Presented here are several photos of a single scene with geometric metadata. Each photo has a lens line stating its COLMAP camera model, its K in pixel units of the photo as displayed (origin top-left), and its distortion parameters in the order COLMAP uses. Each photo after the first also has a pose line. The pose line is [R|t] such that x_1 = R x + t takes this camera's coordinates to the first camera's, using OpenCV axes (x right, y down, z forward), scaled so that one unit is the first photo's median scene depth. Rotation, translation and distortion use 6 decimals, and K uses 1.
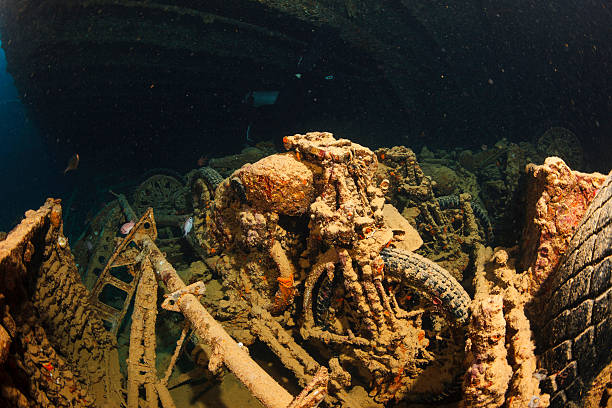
lens RADIAL K [[301.7, 0, 295.3], [0, 301.7, 206.5], [0, 0, 1]] dist [-0.320322, 0.056590]
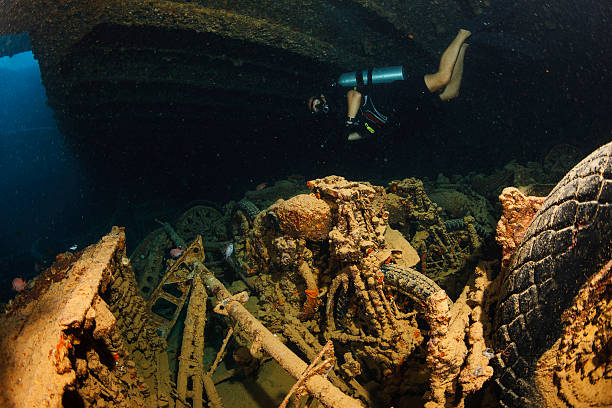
lens RADIAL K [[301.7, 0, 294.3], [0, 301.7, 207.4], [0, 0, 1]] dist [-0.320322, 0.056590]
pose [[0.993335, -0.023481, -0.112846, 0.048314], [0.014126, 0.996450, -0.082997, -0.007827], [0.114394, 0.080850, 0.990140, -0.307333]]
